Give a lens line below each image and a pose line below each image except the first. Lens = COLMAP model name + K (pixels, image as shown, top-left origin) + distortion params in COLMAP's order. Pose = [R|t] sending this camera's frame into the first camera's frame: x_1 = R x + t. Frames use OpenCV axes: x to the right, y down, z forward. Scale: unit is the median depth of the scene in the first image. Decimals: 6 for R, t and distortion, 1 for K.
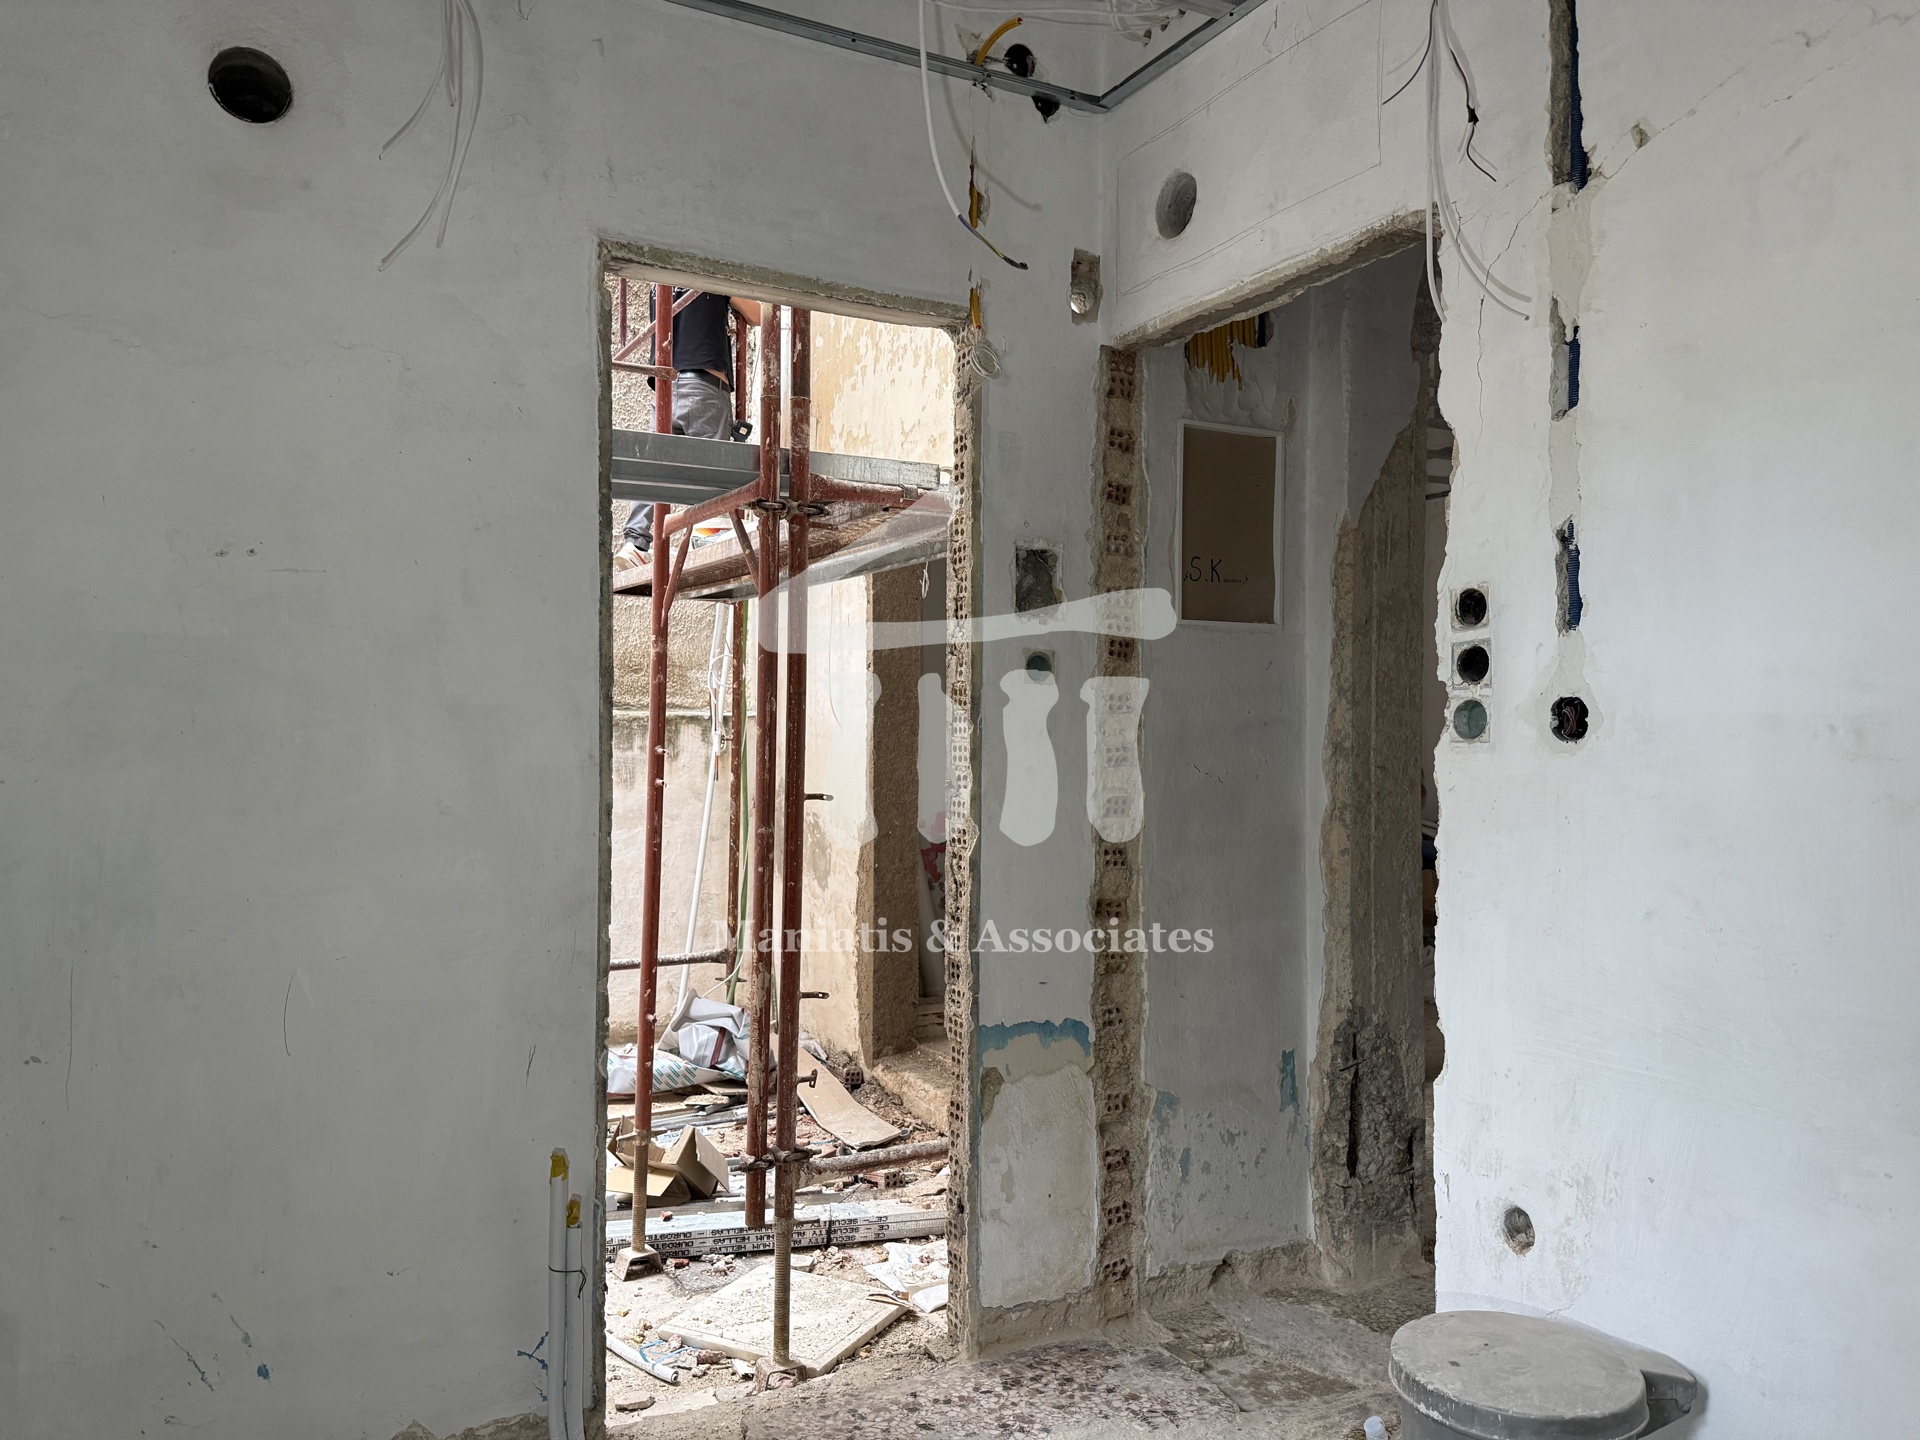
lens RADIAL K [[1335.8, 0, 959.6], [0, 1335.8, 720.8], [0, 0, 1]] dist [0.169426, -0.344535]
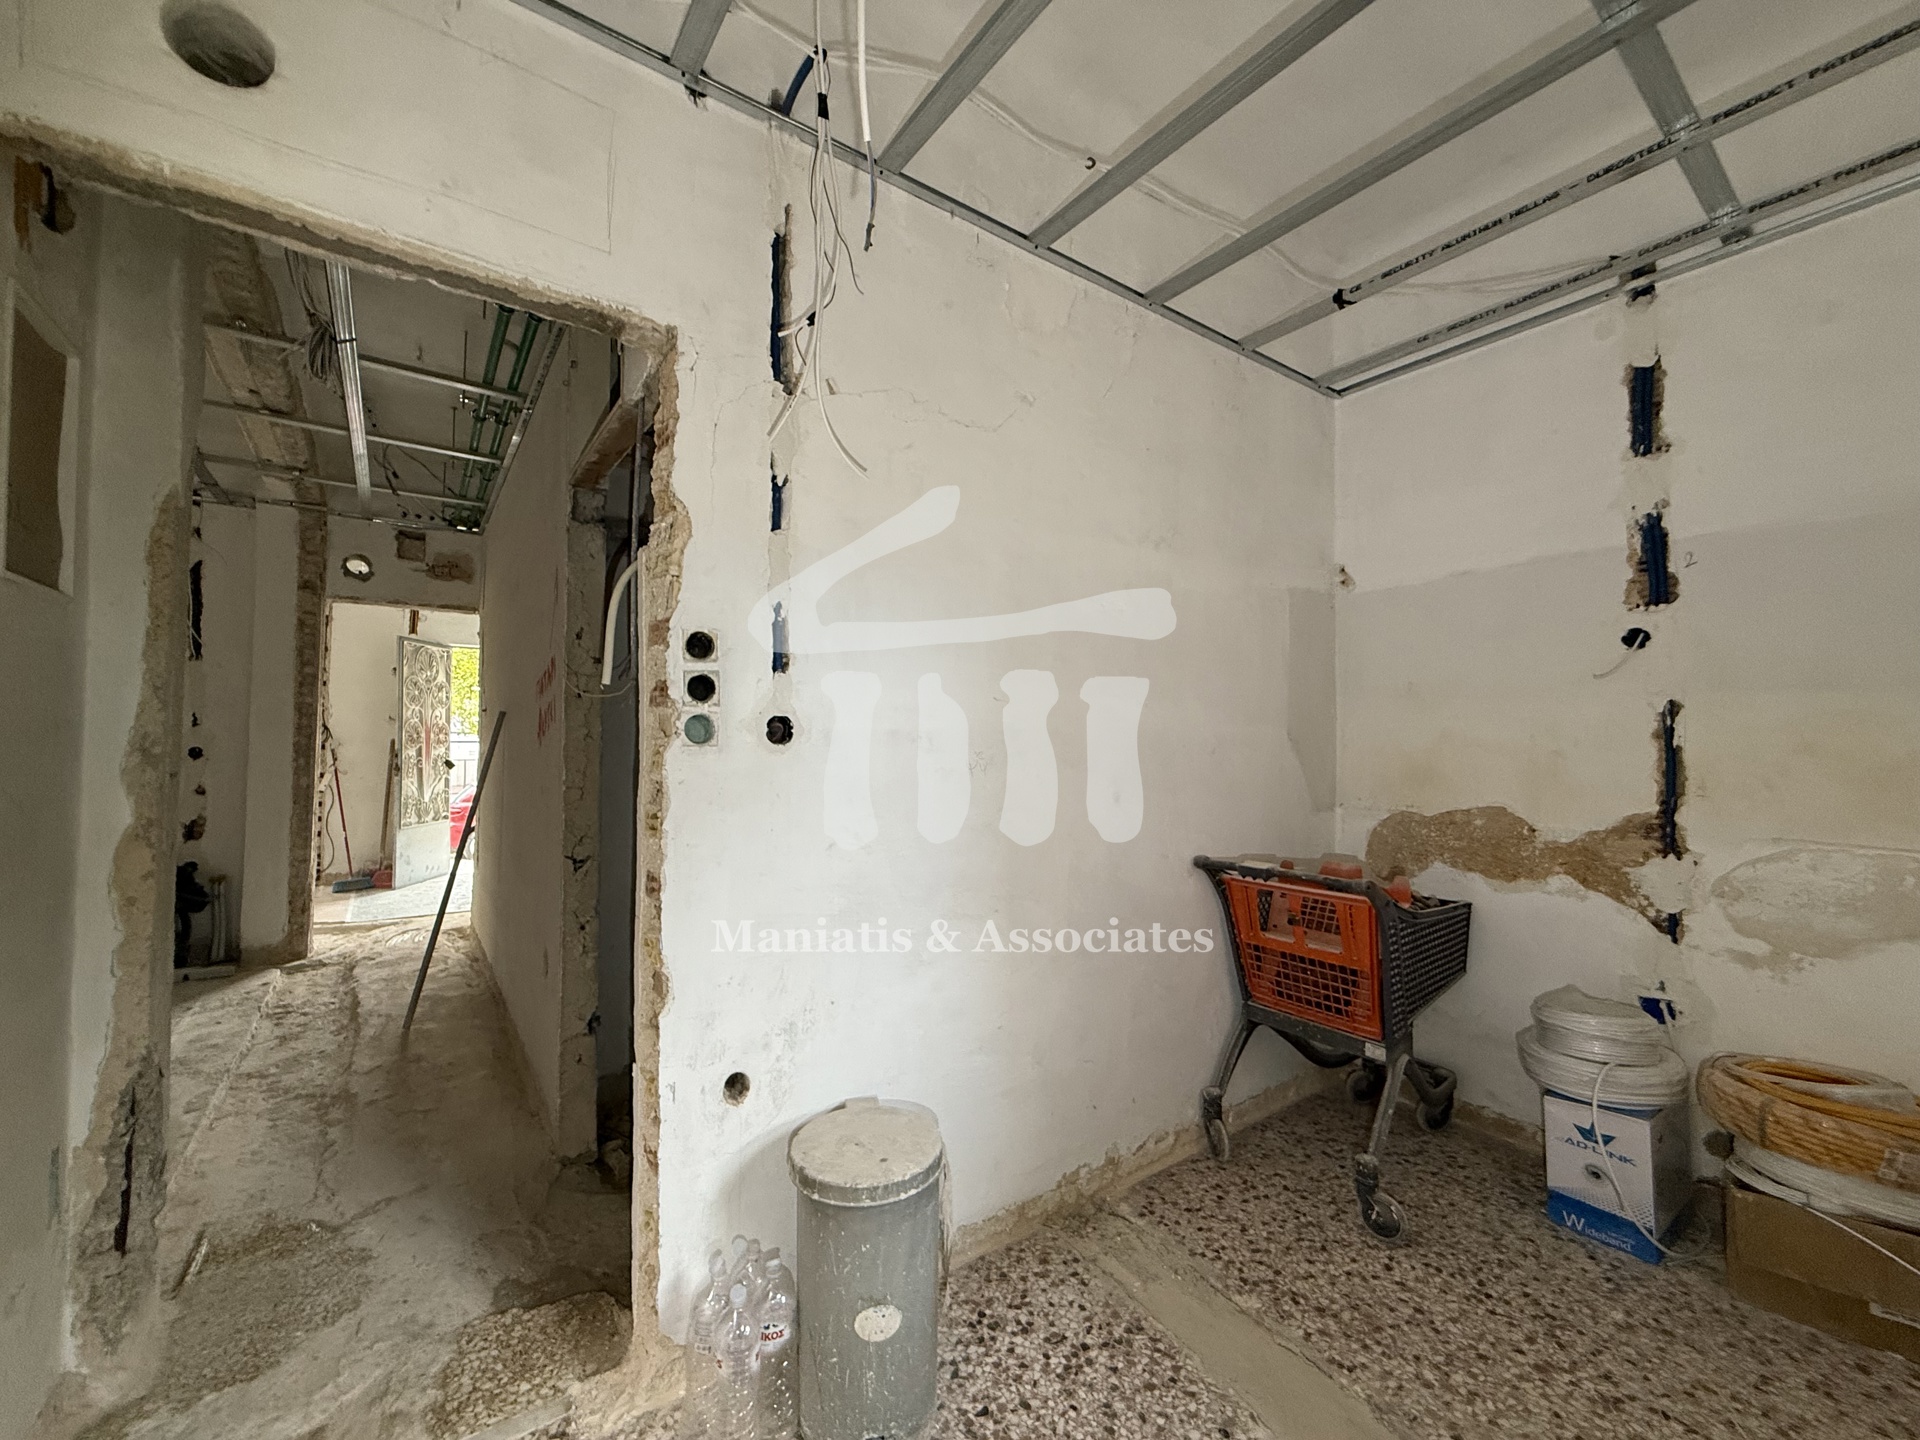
lens RADIAL K [[766.1, 0, 954.8], [0, 766.1, 718.4], [0, 0, 1]] dist [0.000011, 0.000122]
pose [[-0.122631, 0.021158, 0.992227, -0.278100], [-0.012763, 0.999656, -0.022894, 0.001672], [-0.992370, -0.015472, -0.122318, 0.580920]]
